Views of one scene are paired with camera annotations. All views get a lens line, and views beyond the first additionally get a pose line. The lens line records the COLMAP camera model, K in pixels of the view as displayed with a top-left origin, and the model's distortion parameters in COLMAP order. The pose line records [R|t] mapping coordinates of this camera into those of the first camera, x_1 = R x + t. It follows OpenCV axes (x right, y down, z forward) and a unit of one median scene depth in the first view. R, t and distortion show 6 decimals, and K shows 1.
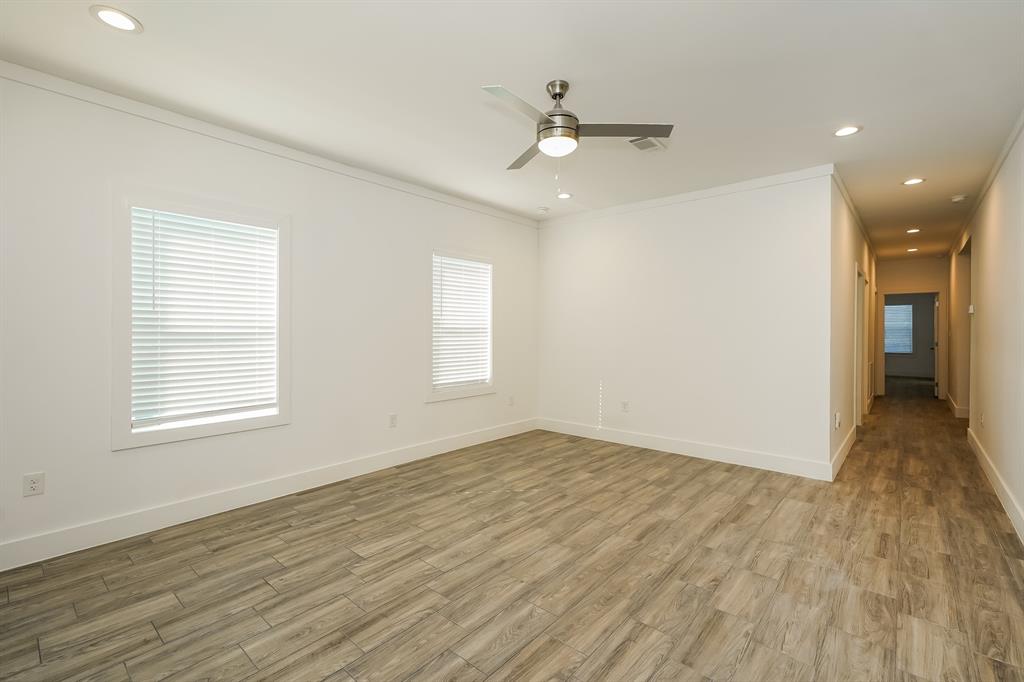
lens RADIAL K [[455.1, 0, 514.7], [0, 455.1, 335.6], [0, 0, 1]] dist [0.000994, 0.000696]
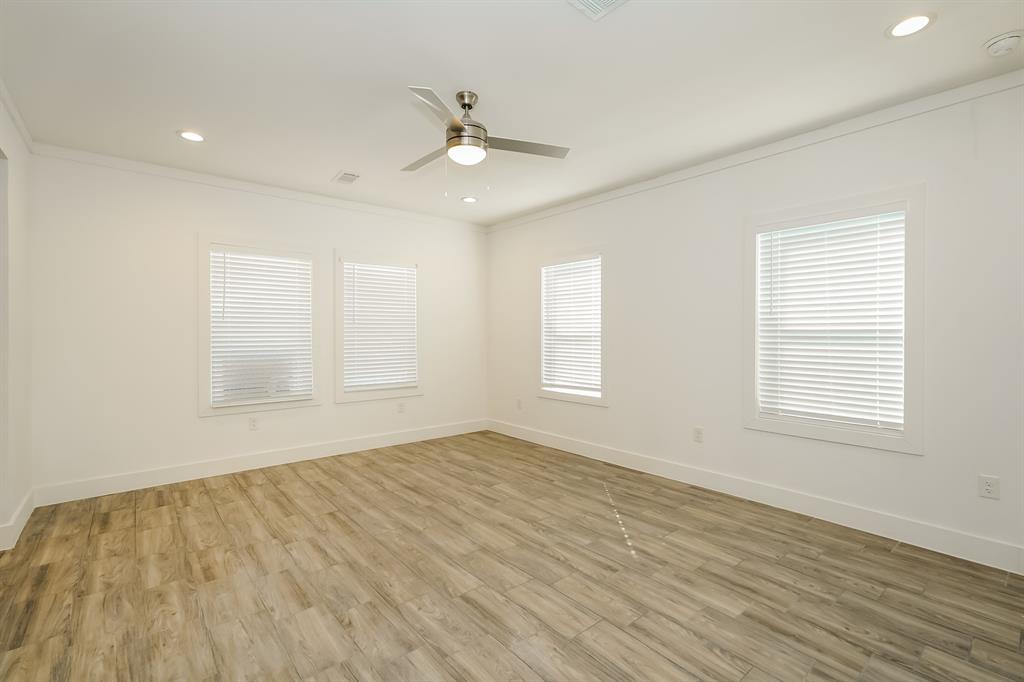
lens RADIAL K [[455.1, 0, 514.7], [0, 455.1, 335.6], [0, 0, 1]] dist [0.000994, 0.000696]
pose [[-0.157346, 0.002905, -0.987539, 0.984642], [-0.011989, 0.999916, 0.004852, -0.012736], [0.987471, 0.012603, -0.157298, 1.141794]]
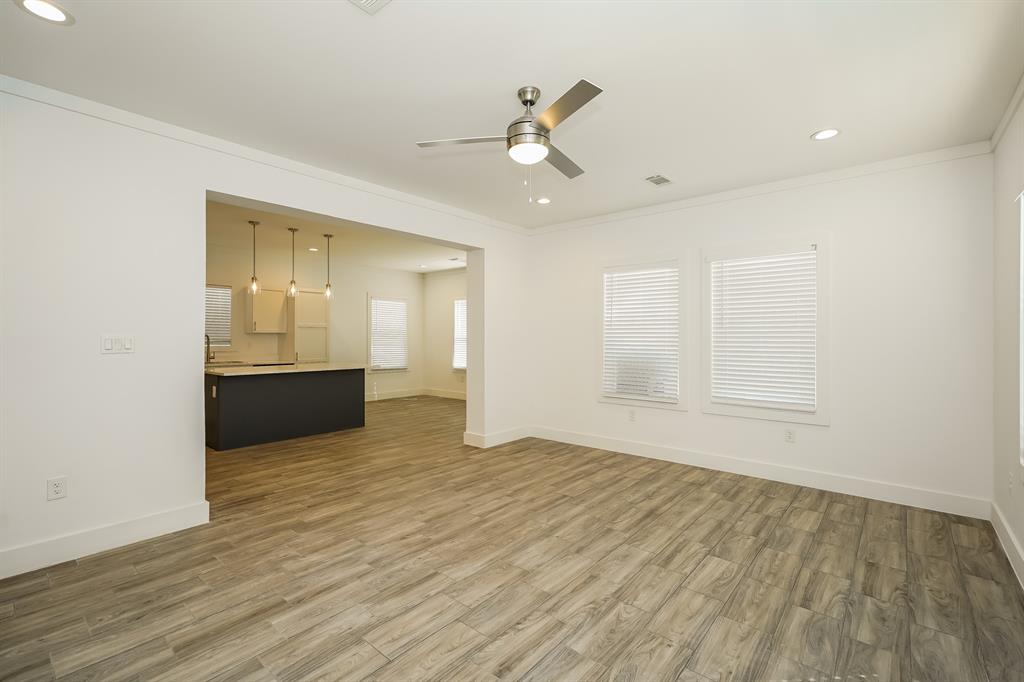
lens RADIAL K [[455.1, 0, 514.7], [0, 455.1, 335.6], [0, 0, 1]] dist [0.000994, 0.000696]
pose [[-0.999928, -0.004302, -0.011185, 0.120201], [-0.004442, 0.999913, 0.012455, -0.030220], [0.011131, 0.012504, -0.999860, 1.787852]]
